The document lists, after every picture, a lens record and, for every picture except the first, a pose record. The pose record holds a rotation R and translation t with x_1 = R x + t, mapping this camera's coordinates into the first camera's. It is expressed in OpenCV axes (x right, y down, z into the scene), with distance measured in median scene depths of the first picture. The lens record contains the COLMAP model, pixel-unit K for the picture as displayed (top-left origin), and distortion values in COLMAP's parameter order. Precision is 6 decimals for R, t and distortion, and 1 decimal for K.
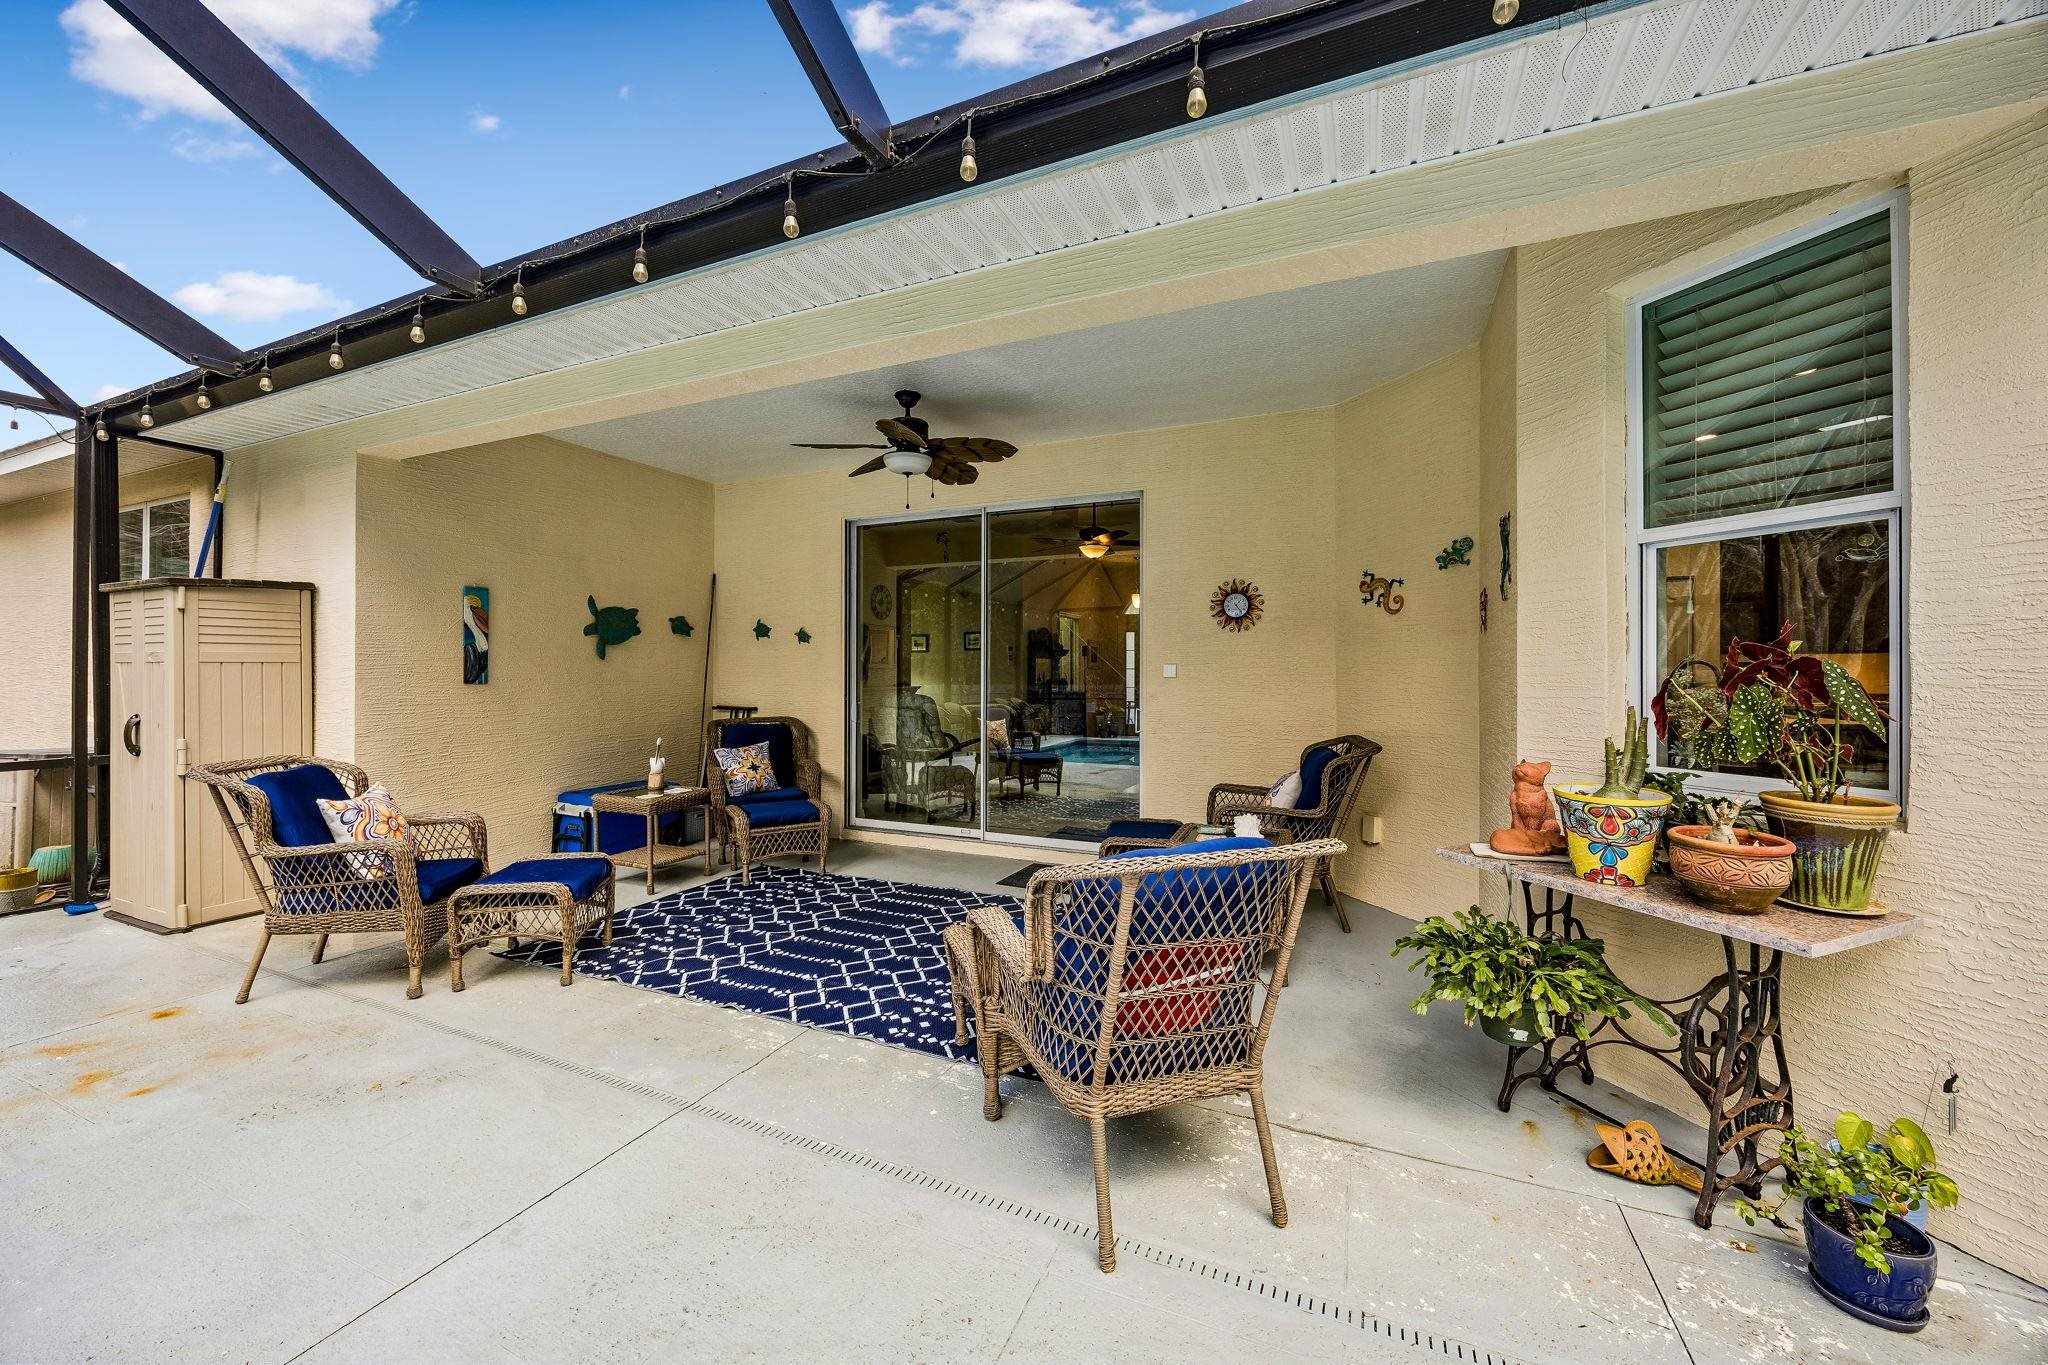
lens RADIAL K [[778.4, 0, 1019.1], [0, 778.4, 663.8], [0, 0, 1]] dist [-0.001704, -0.000223]
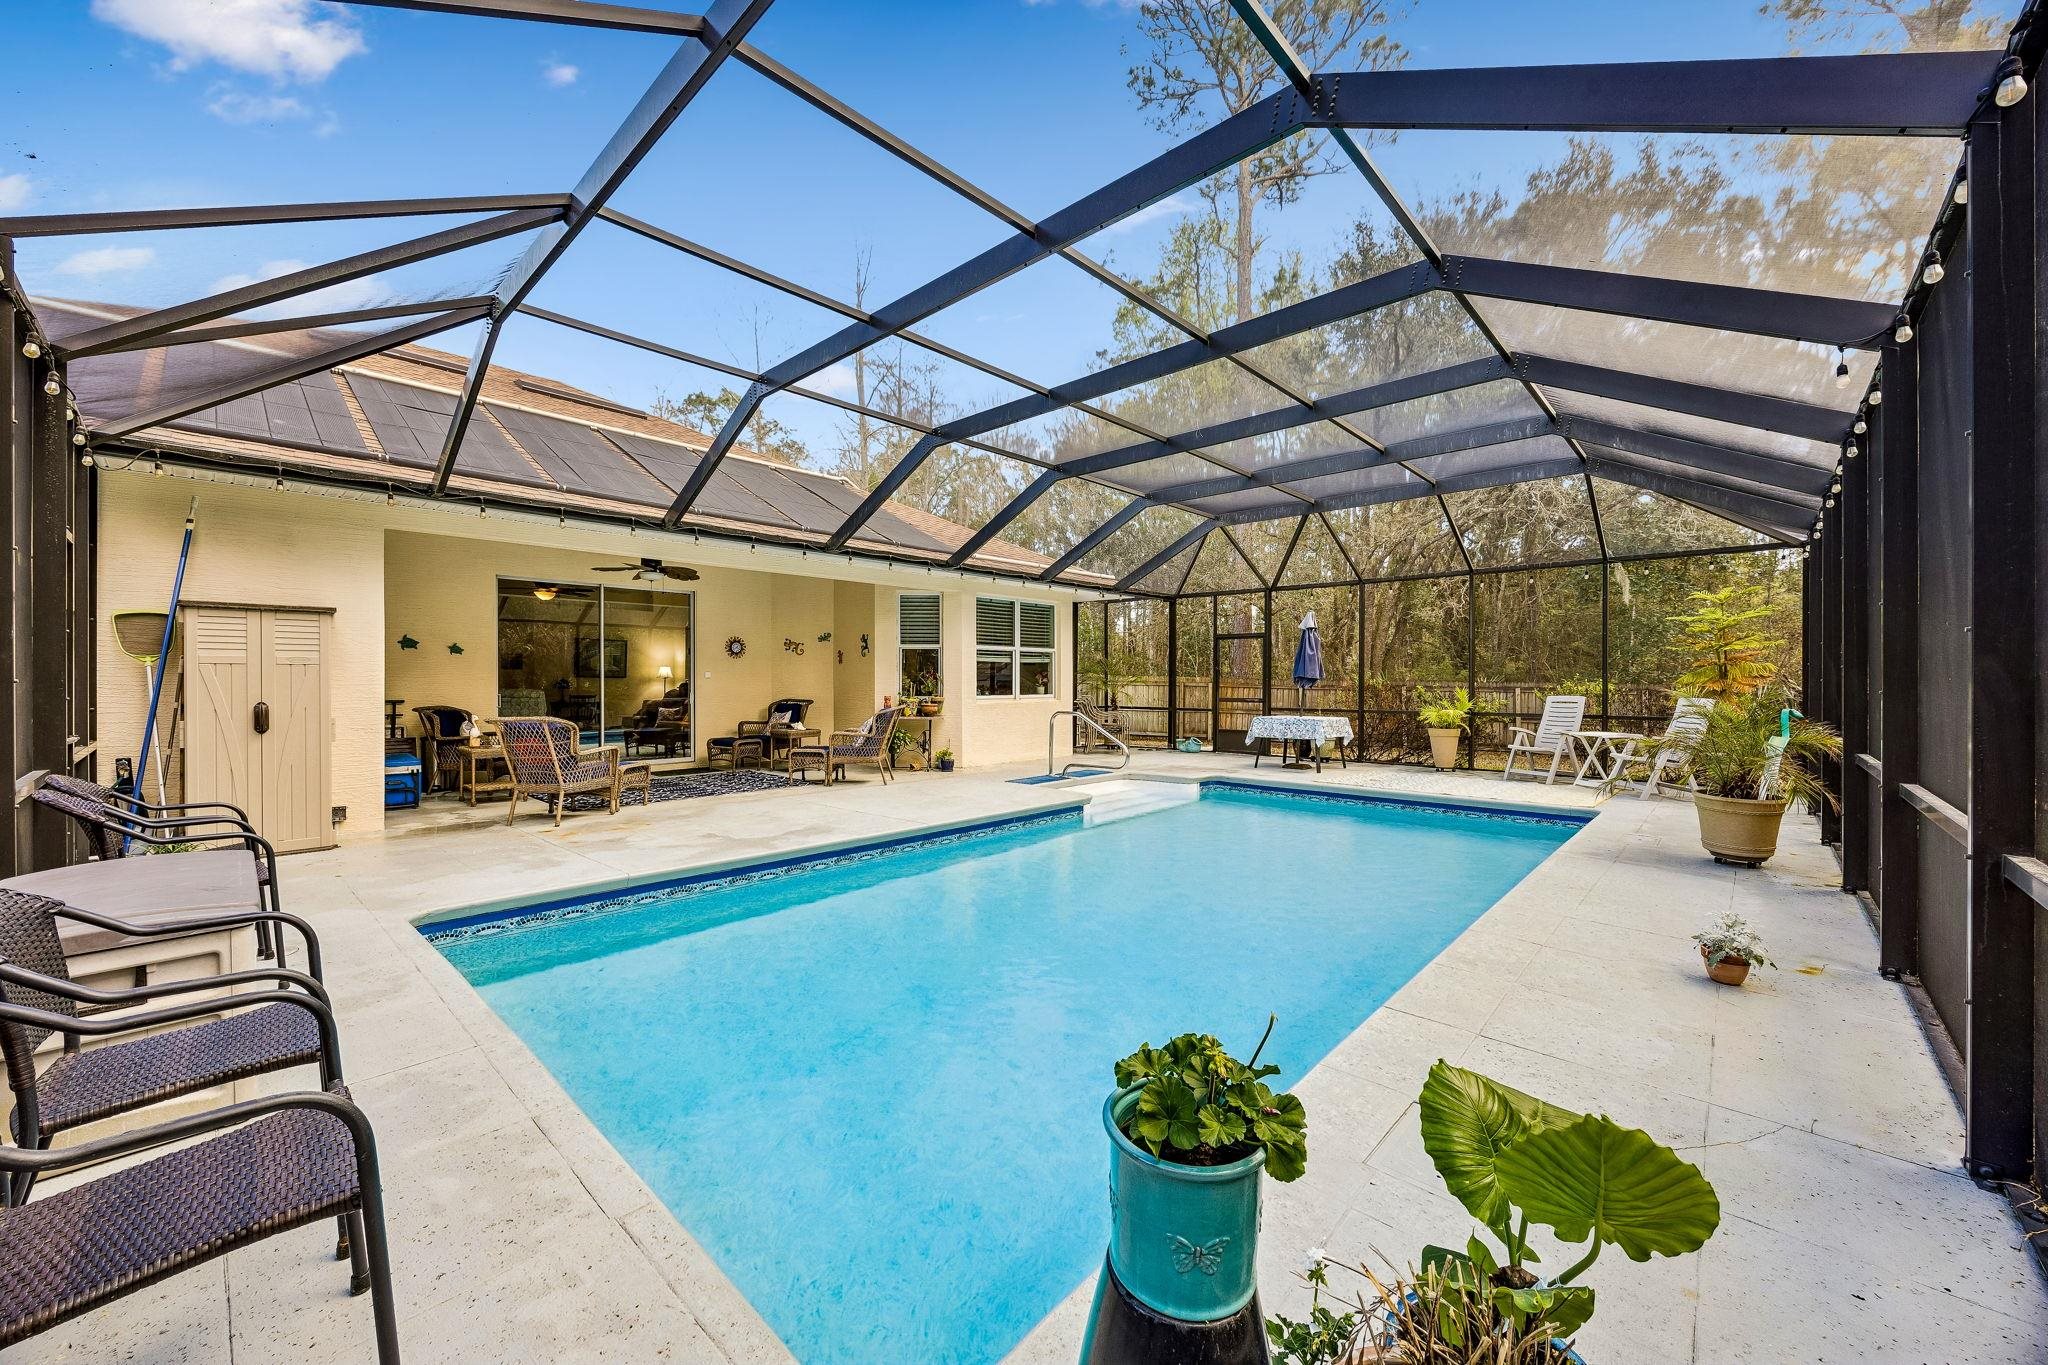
lens RADIAL K [[778.4, 0, 1019.1], [0, 778.4, 663.8], [0, 0, 1]] dist [-0.001704, -0.000223]
pose [[0.327579, 0.020122, 0.944609, -1.602339], [-0.011462, 0.999784, -0.017322, 0.005922], [-0.944754, -0.005153, 0.327739, -0.566475]]
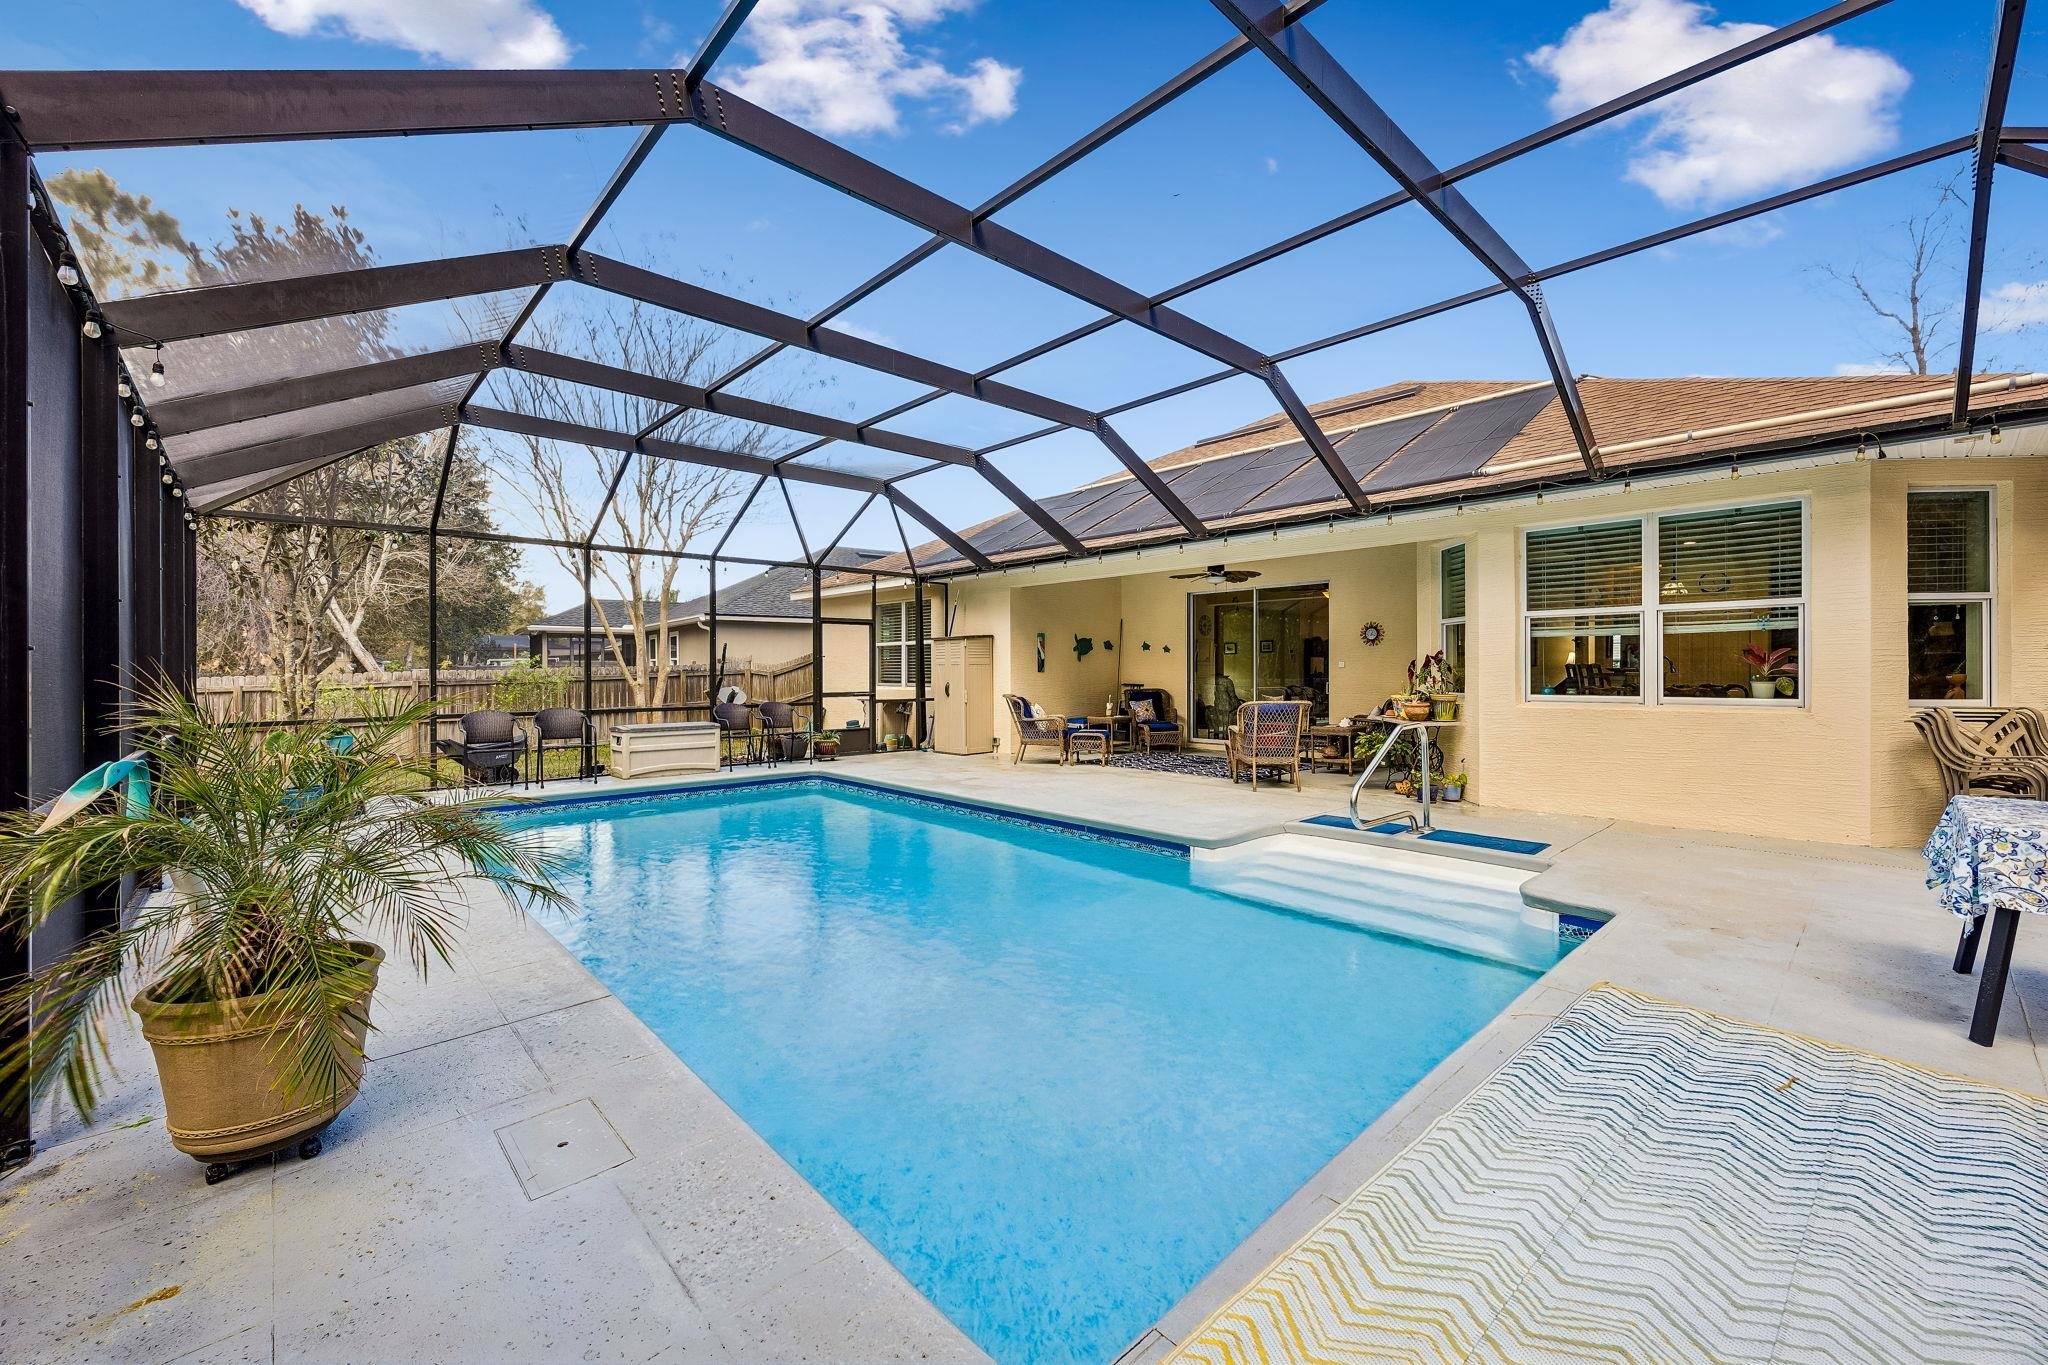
lens RADIAL K [[805.6, 0, 1014.2], [0, 805.6, 668.4], [0, 0, 1]] dist [-0.000387, -0.000032]
pose [[0.917671, -0.006058, -0.397295, 0.243955], [0.009496, 0.999933, 0.006687, -0.003819], [0.397227, -0.009909, 0.917667, -1.376013]]
